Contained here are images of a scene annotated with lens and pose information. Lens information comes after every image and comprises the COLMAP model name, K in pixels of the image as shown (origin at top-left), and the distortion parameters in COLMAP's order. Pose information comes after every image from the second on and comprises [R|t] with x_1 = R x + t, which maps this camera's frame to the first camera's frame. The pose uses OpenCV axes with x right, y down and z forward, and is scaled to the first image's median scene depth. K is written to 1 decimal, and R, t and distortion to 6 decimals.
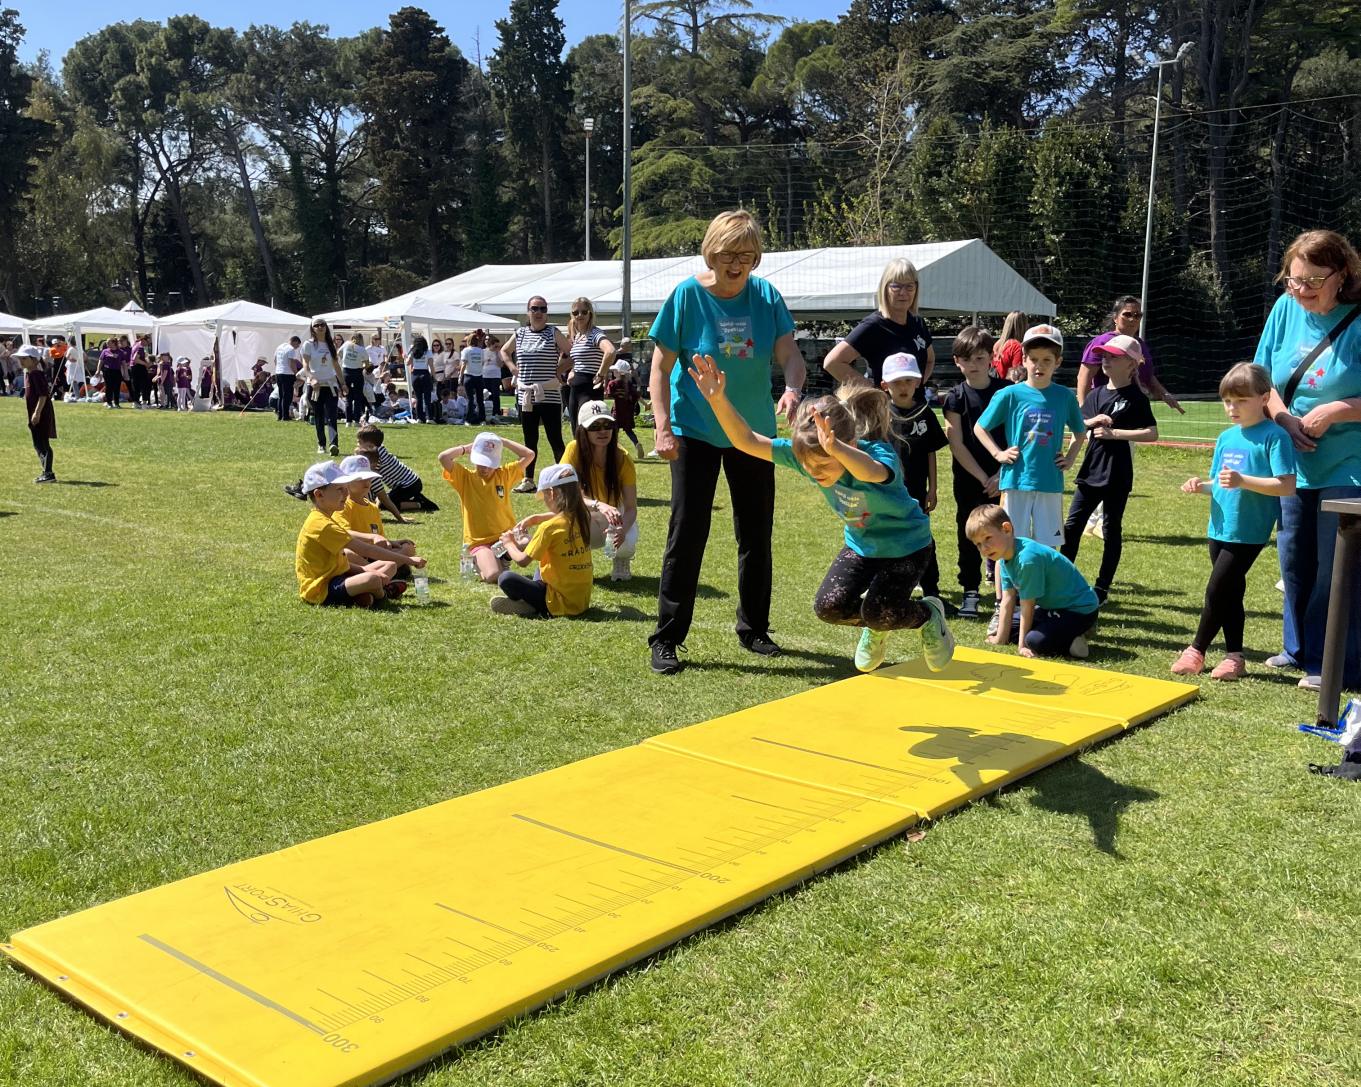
lens RADIAL K [[1338.0, 0, 650.4], [0, 1338.0, 571.1], [0, 0, 1]] dist [0.024185, 0.000000]
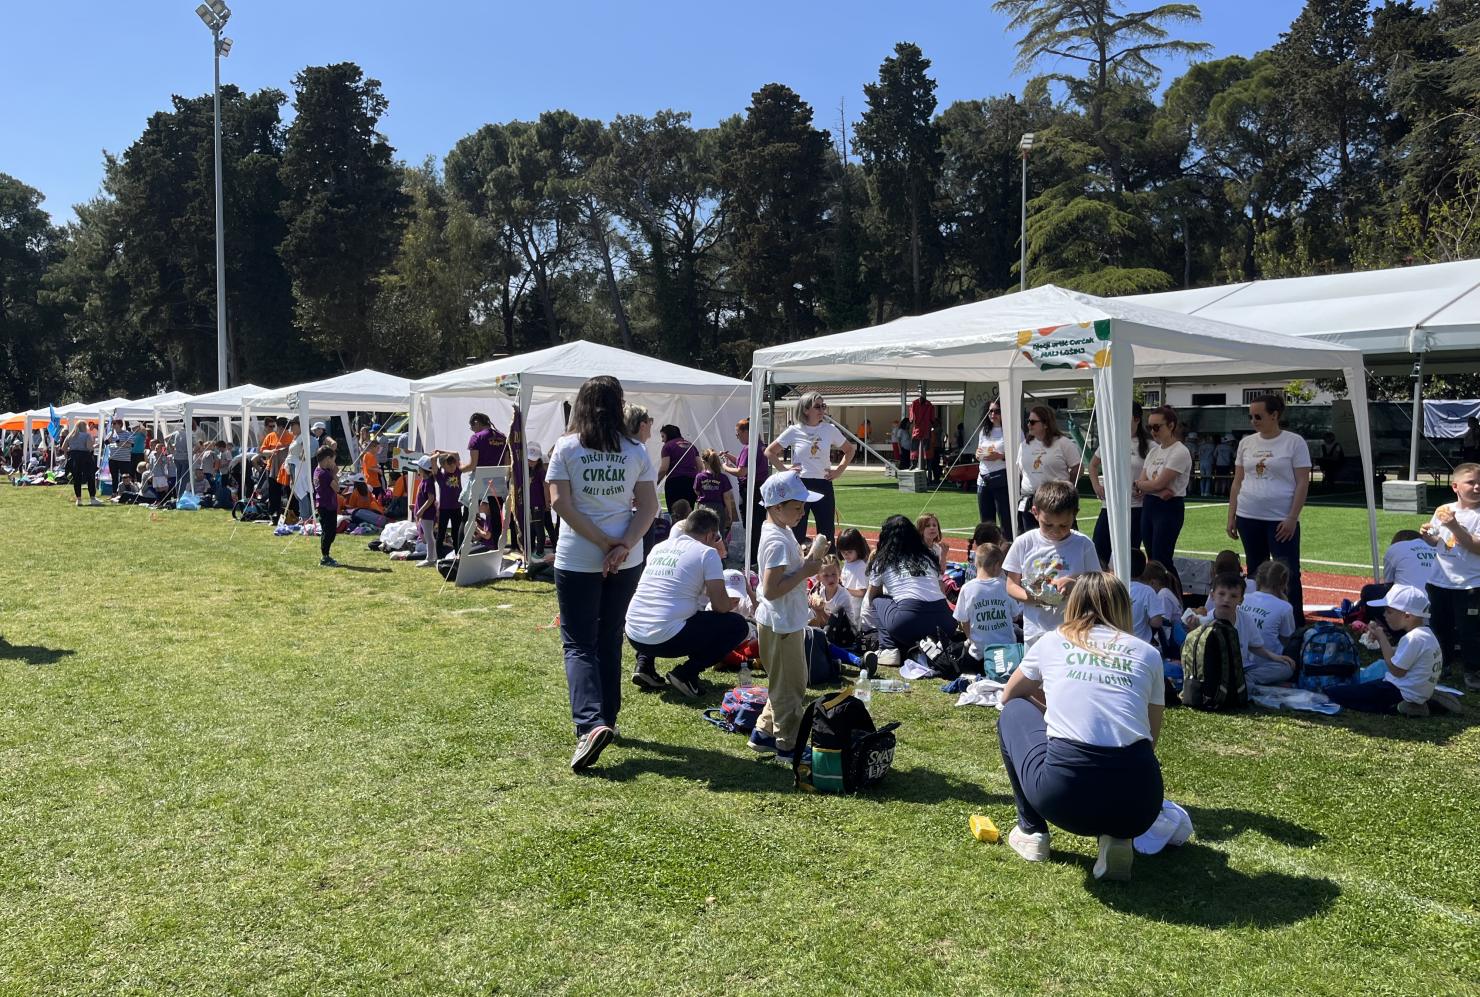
lens RADIAL K [[1093.9, 0, 741.0], [0, 1093.9, 497.8], [0, 0, 1]] dist [-0.001851, 0.001162]
pose [[0.985673, -0.002604, -0.168650, -0.064759], [-0.013722, 0.995328, -0.095570, -0.038519], [0.168111, 0.096515, 0.981032, 0.229577]]
